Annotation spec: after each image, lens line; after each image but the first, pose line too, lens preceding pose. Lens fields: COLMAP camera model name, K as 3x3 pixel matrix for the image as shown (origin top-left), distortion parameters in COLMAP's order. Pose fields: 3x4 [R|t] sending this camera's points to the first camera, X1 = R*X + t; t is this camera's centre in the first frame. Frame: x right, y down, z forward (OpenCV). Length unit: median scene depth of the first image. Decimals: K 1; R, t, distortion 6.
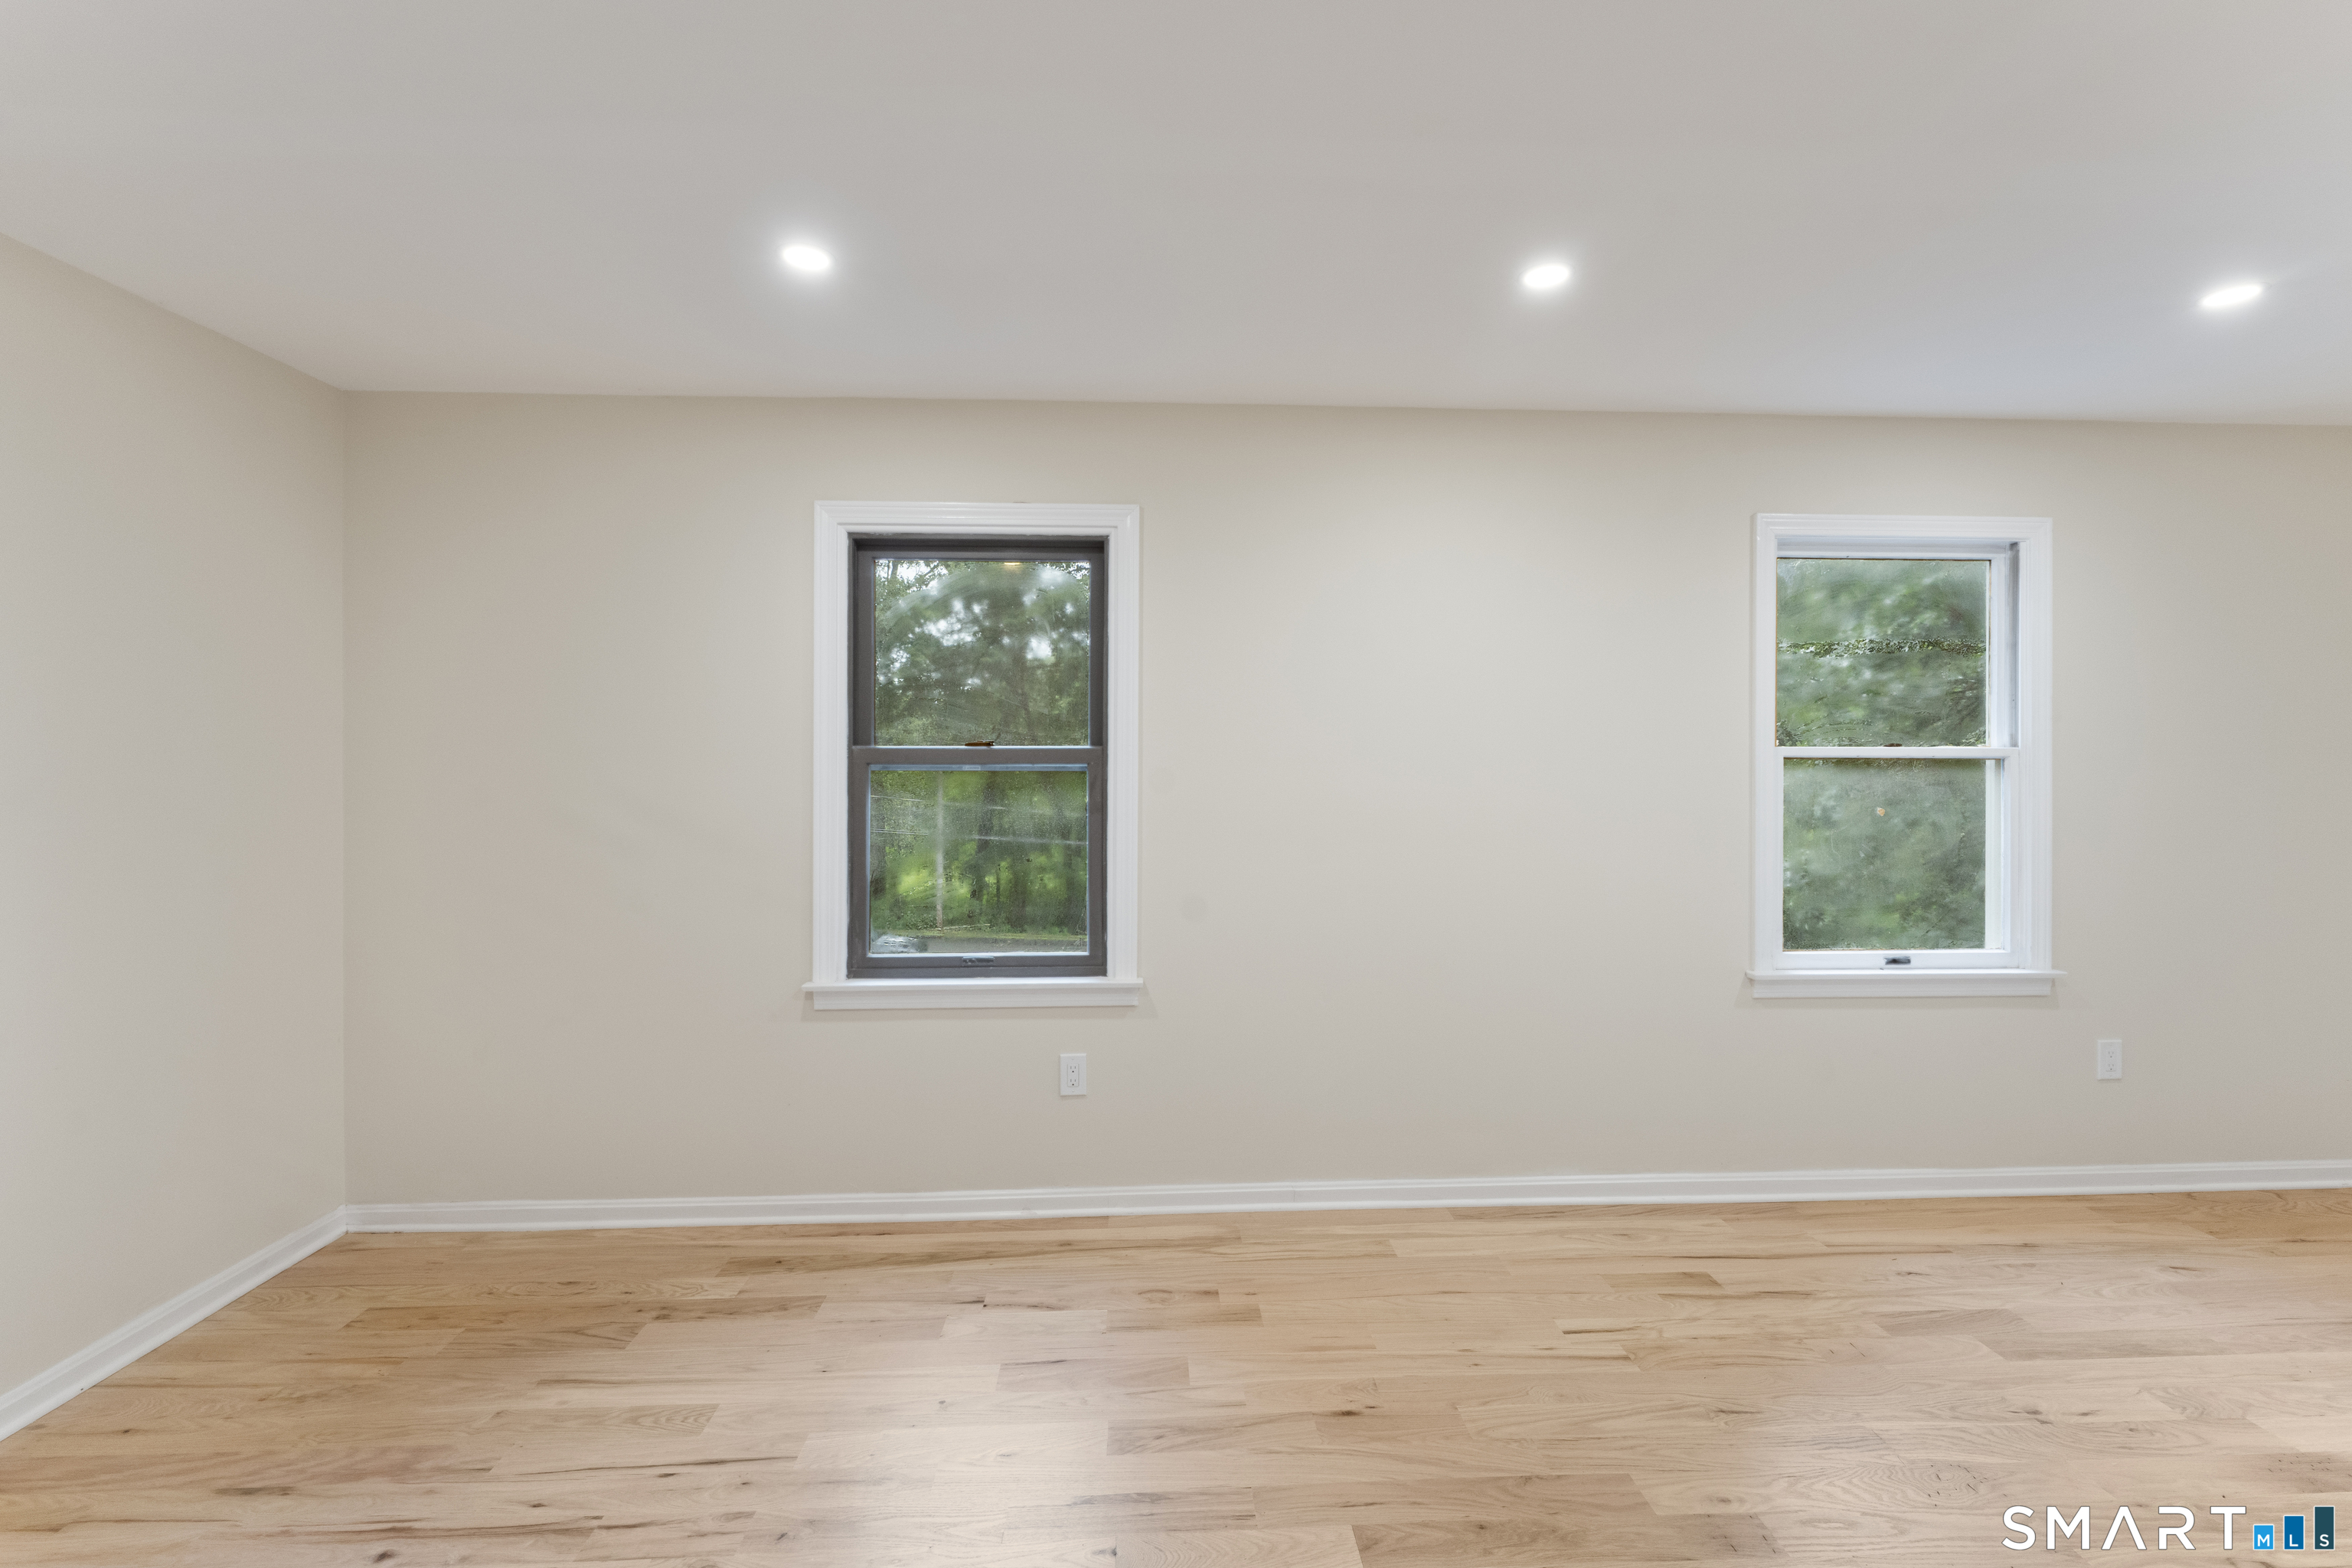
lens RADIAL K [[978.9, 0, 1183.1], [0, 978.9, 732.0], [0, 0, 1]] dist [-0.000794, -0.000008]
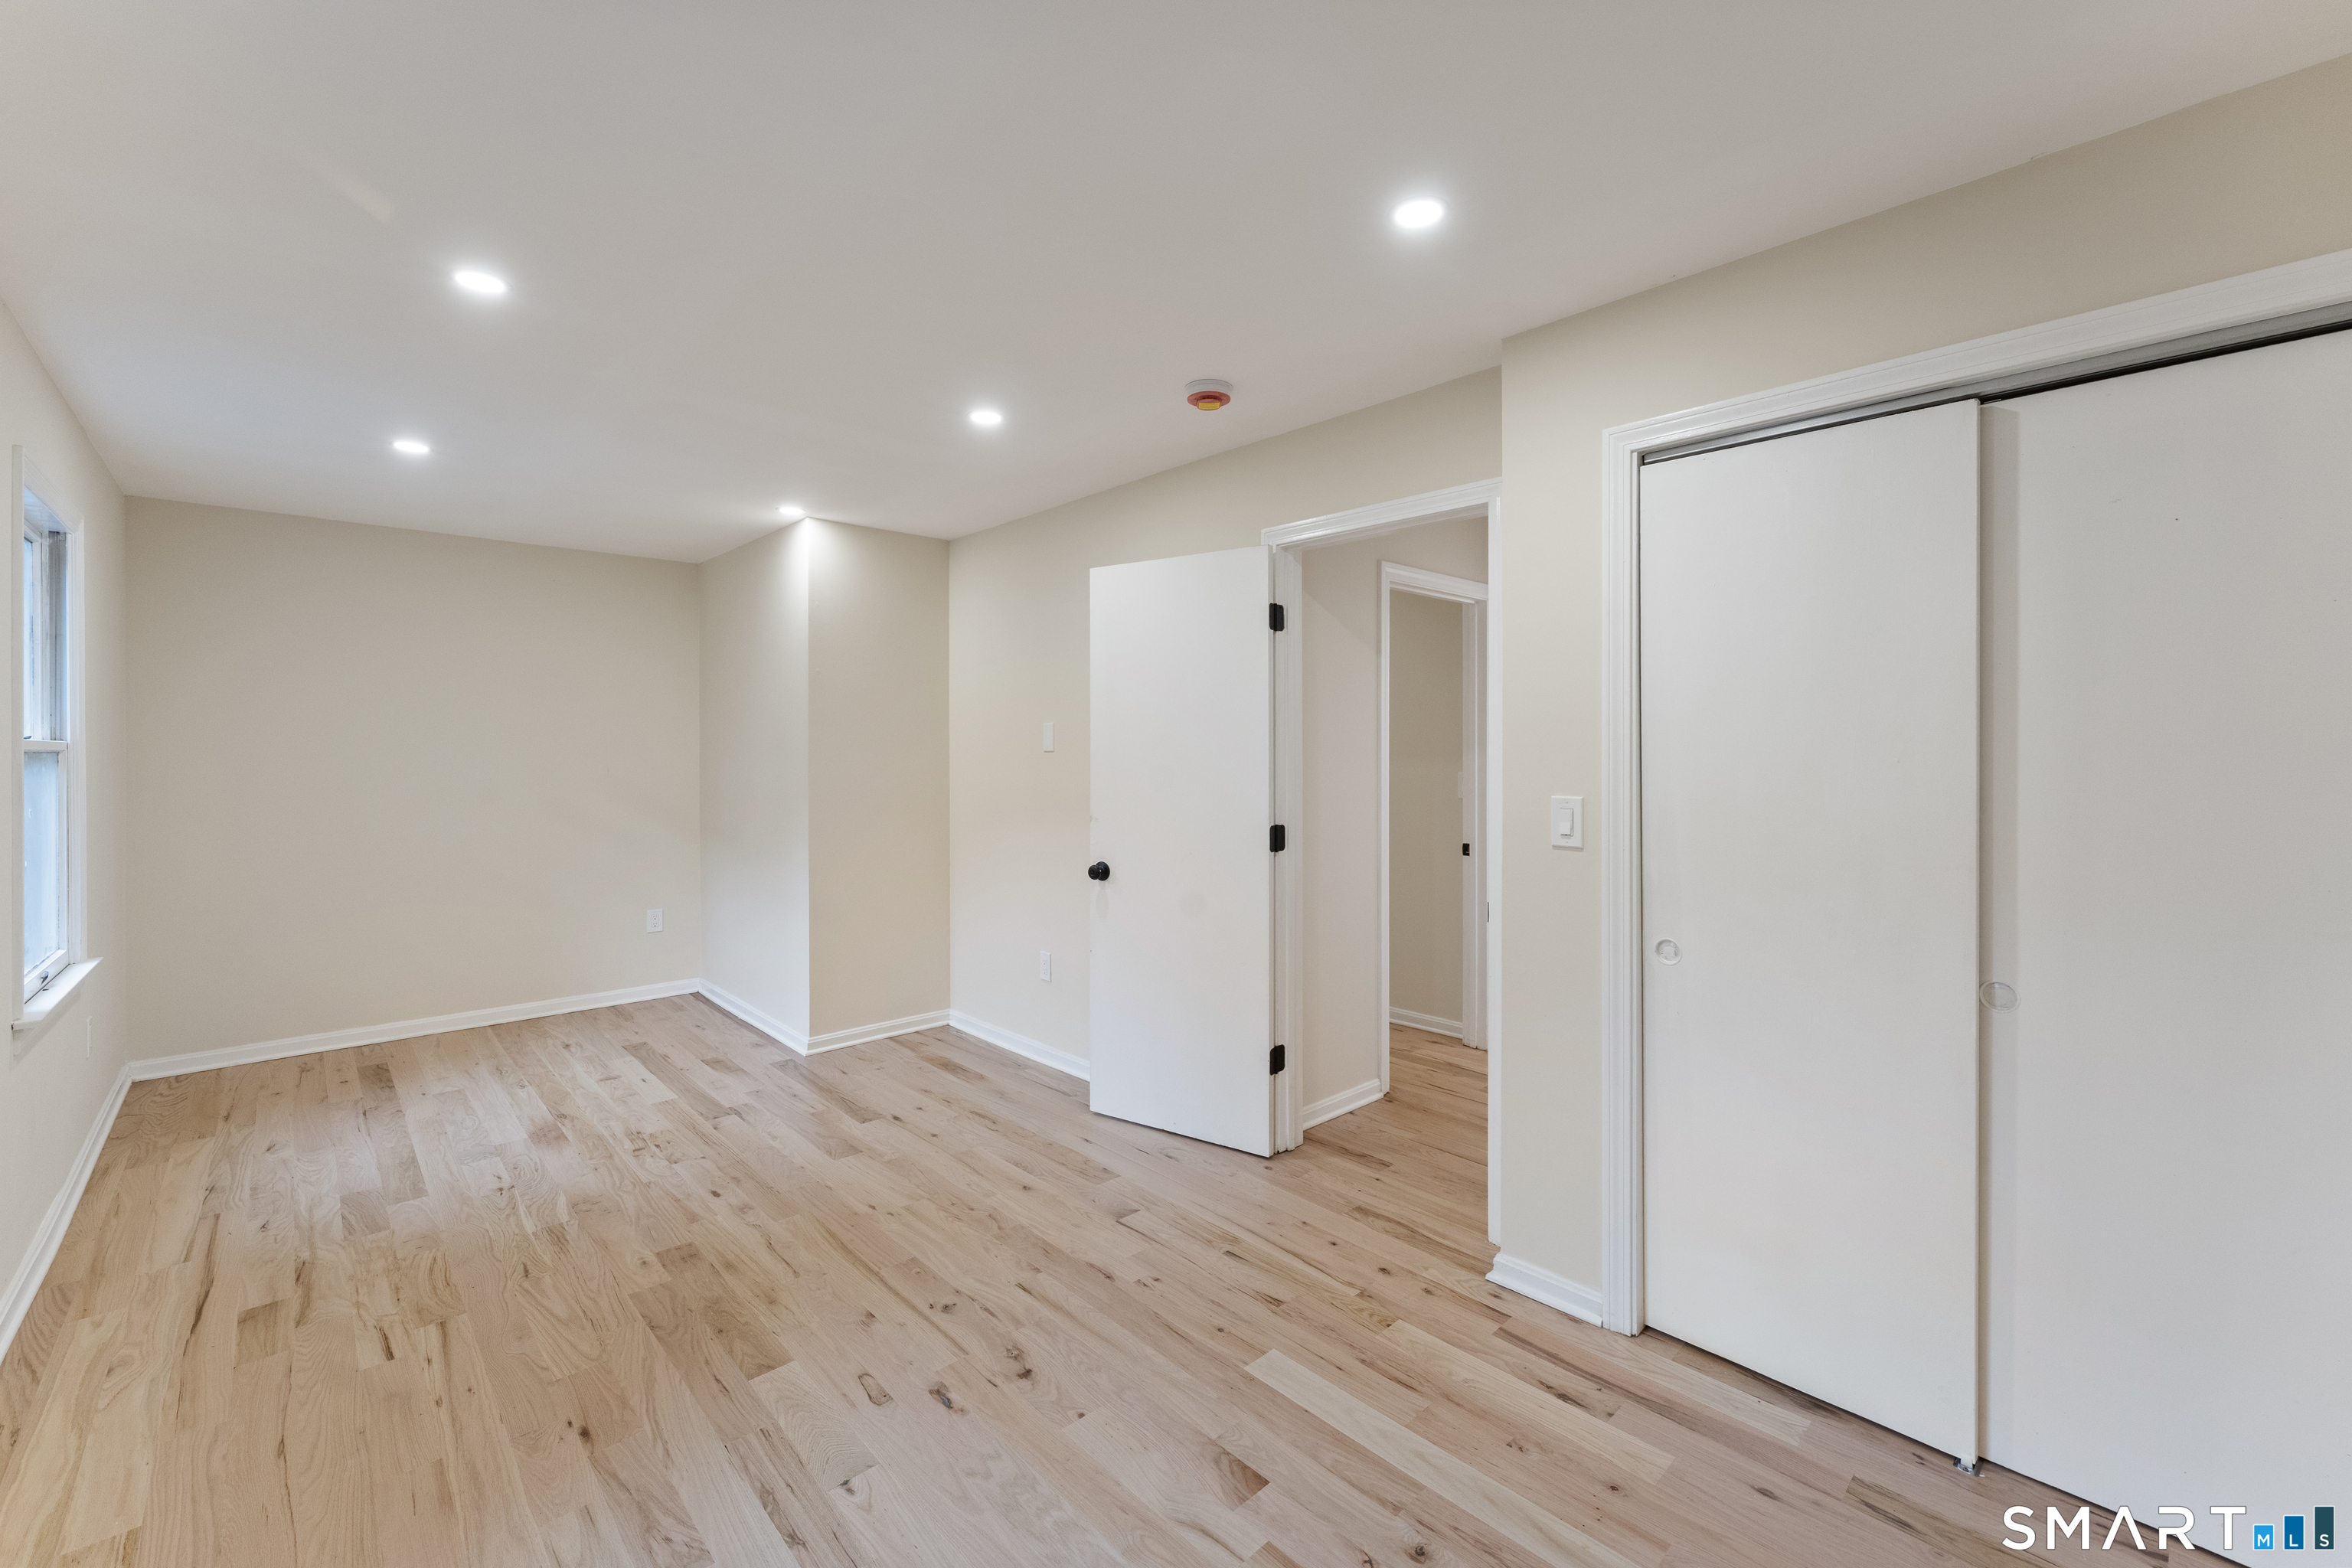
lens RADIAL K [[961.4, 0, 1185.7], [0, 961.4, 753.0], [0, 0, 1]] dist [0.000758, 0.000081]
pose [[-0.648732, -0.003019, 0.761011, -0.782629], [-0.017143, 0.999796, -0.010648, 0.021542], [-0.760824, -0.019954, -0.648652, 0.986548]]
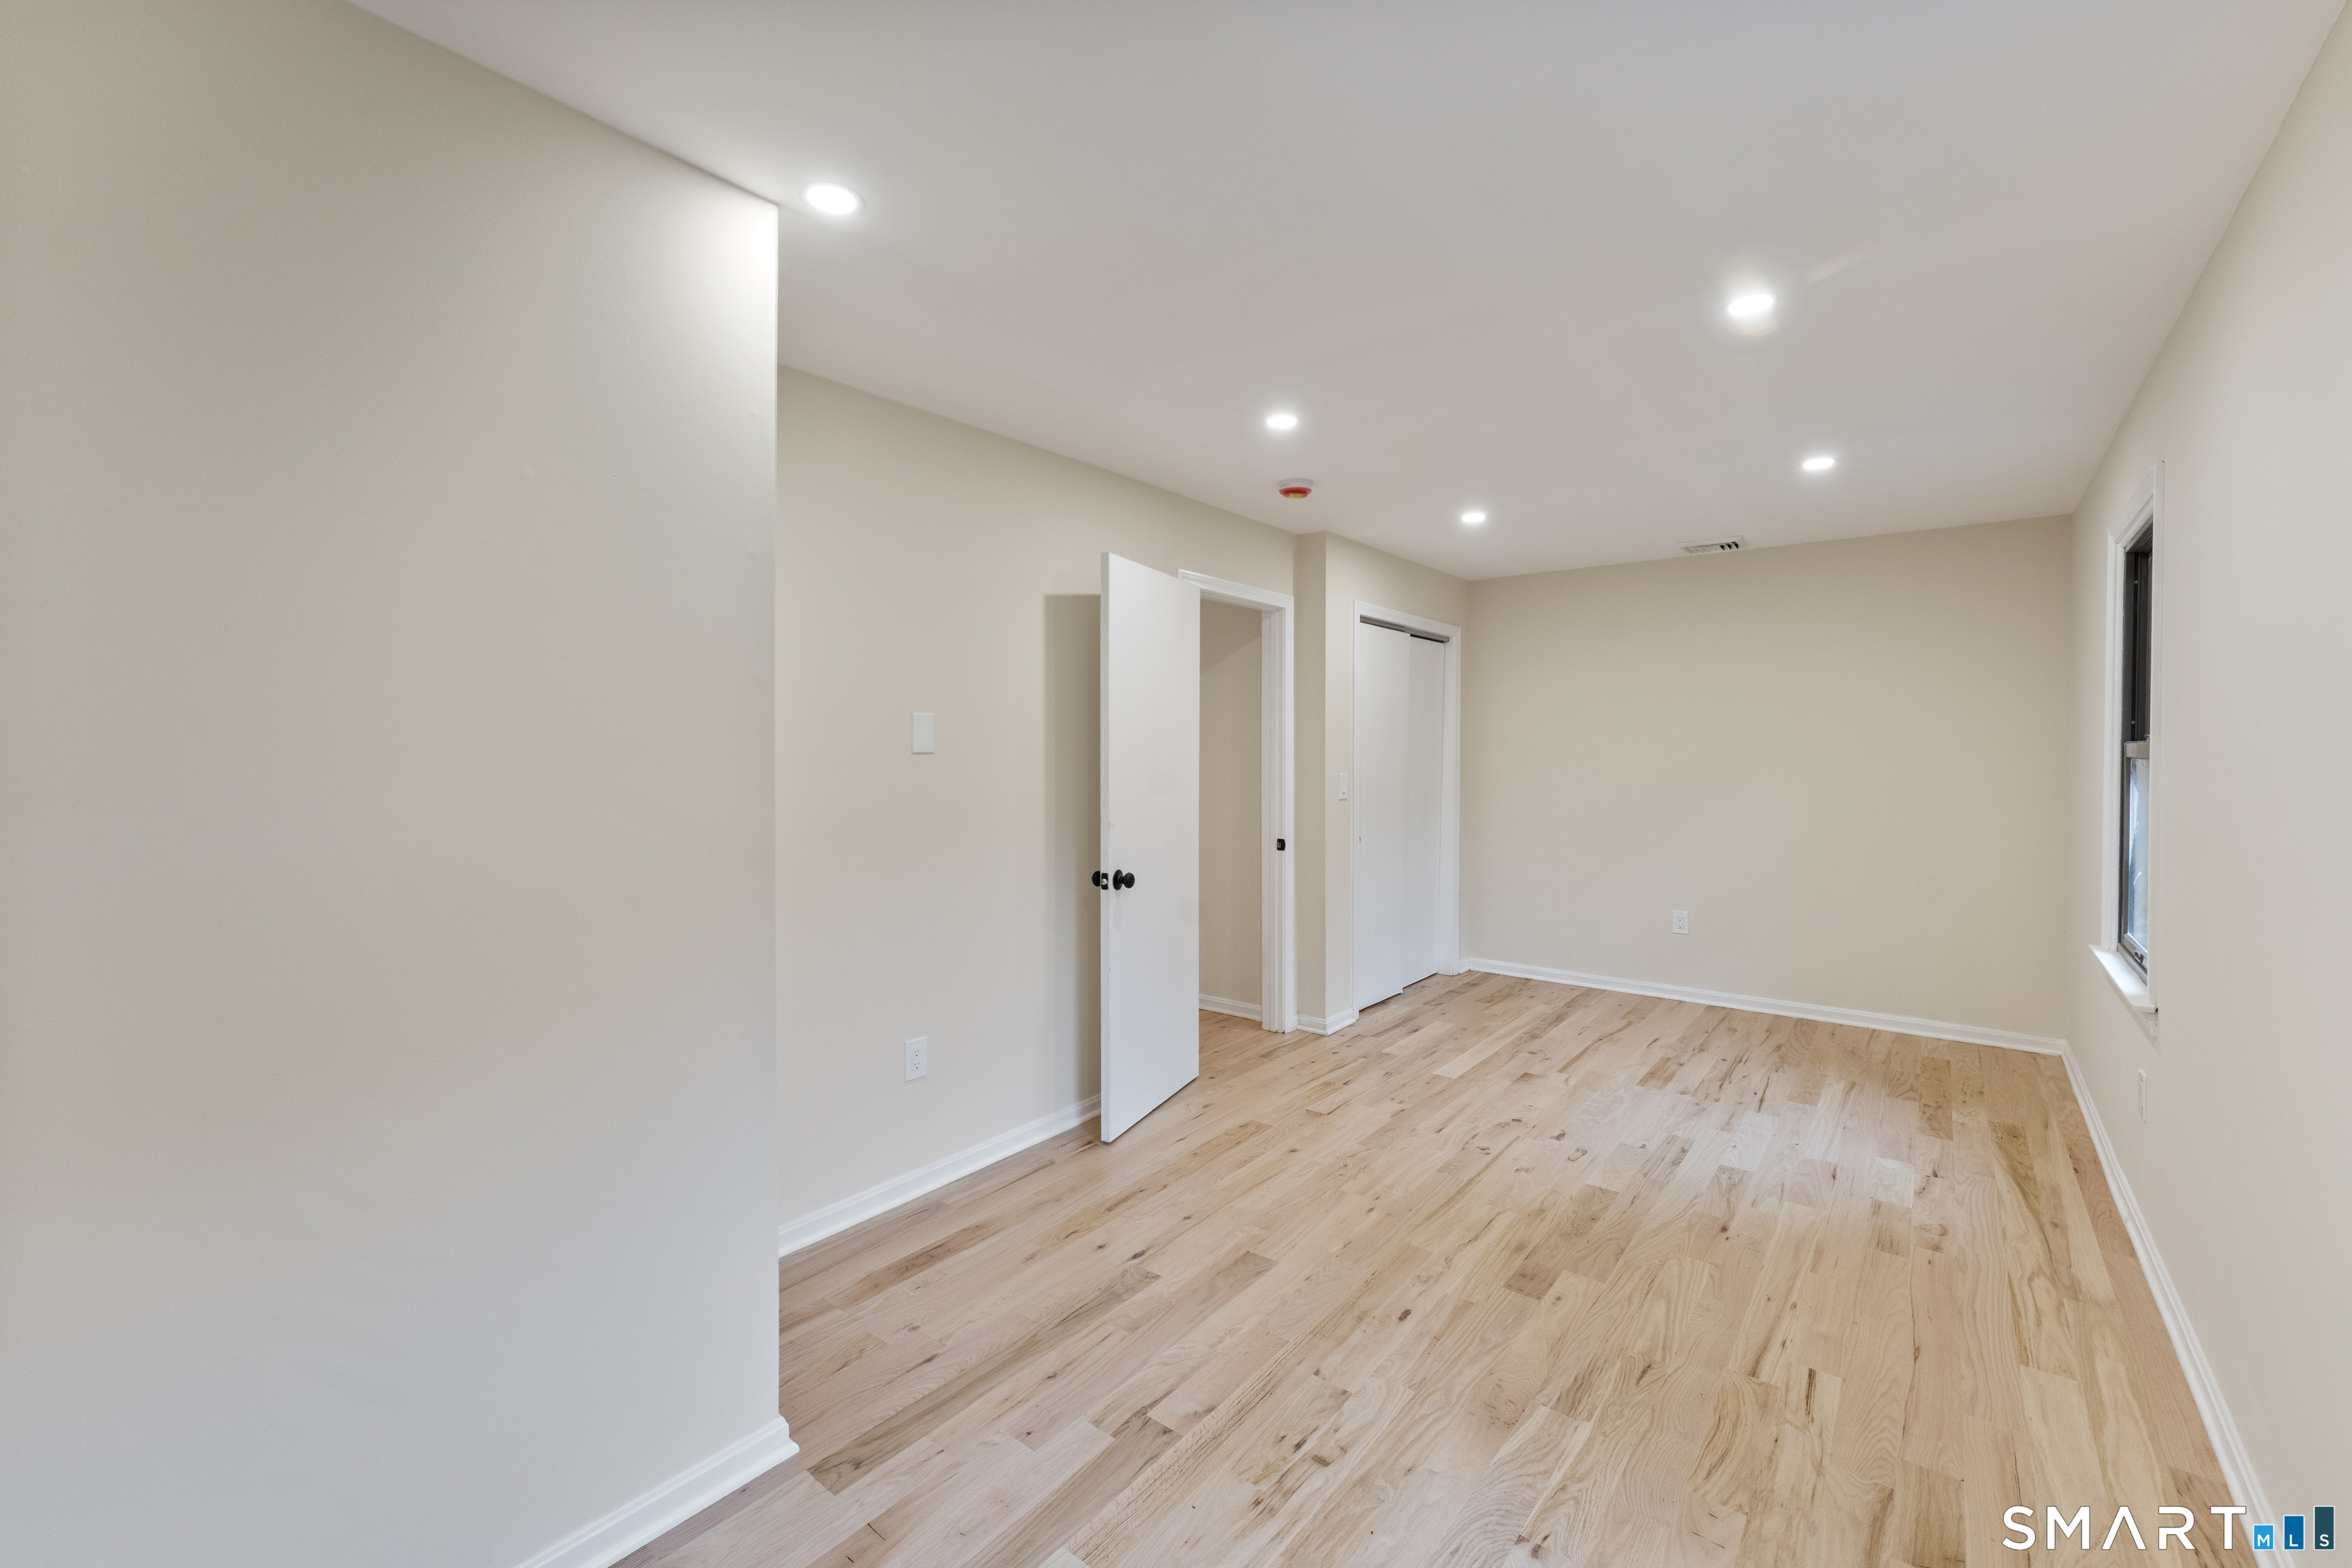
lens RADIAL K [[961.4, 0, 1185.7], [0, 961.4, 753.0], [0, 0, 1]] dist [0.000758, 0.000081]
pose [[-0.656253, 0.000592, -0.754541, 1.406832], [0.017303, 0.999749, -0.014265, 0.029337], [0.754343, -0.022418, -0.656098, 1.113825]]
